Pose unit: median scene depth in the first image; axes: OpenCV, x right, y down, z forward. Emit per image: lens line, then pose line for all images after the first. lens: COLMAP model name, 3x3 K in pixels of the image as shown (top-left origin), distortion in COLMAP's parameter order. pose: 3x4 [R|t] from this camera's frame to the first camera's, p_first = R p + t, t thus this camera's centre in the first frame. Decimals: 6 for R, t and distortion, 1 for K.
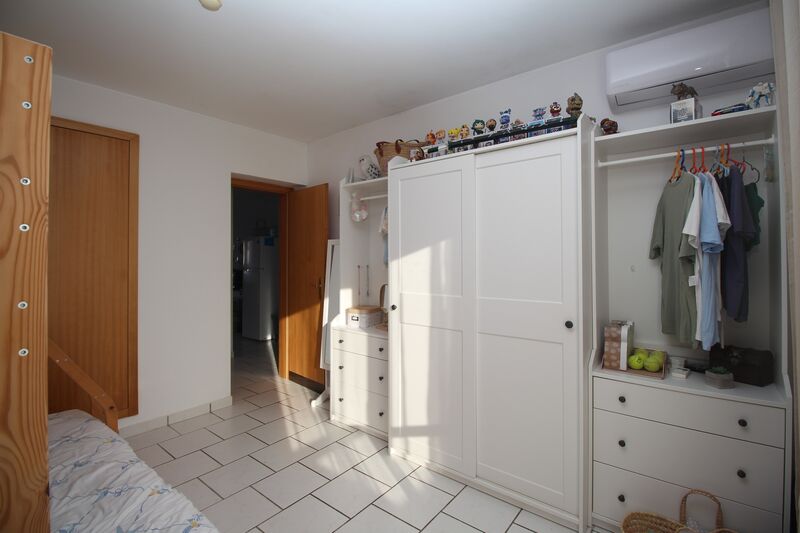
lens RADIAL K [[369.5, 0, 401.9], [0, 369.5, 255.2], [0, 0, 1]] dist [-0.000713, -0.013388]
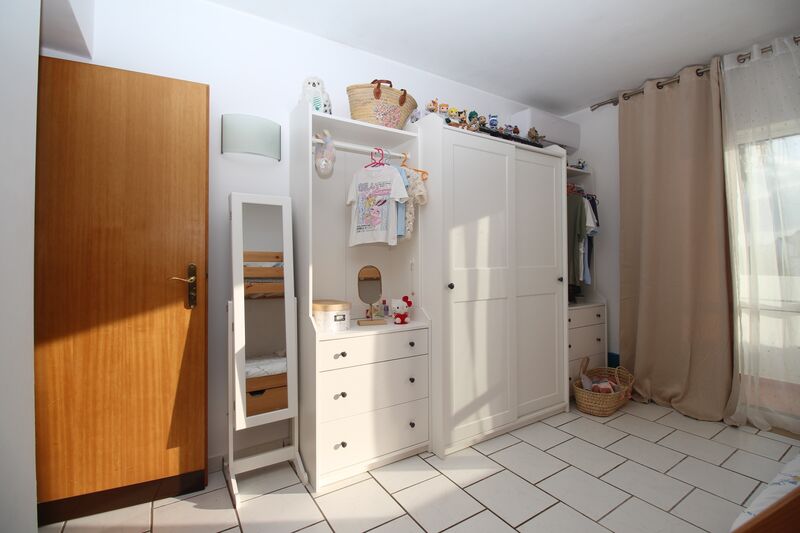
lens RADIAL K [[369.5, 0, 401.9], [0, 369.5, 255.2], [0, 0, 1]] dist [-0.000713, -0.013388]
pose [[0.314957, 0.011773, 0.949033, -0.947593], [-0.009655, 0.999911, -0.009200, 0.081230], [-0.949057, -0.006266, 0.315043, 0.886719]]
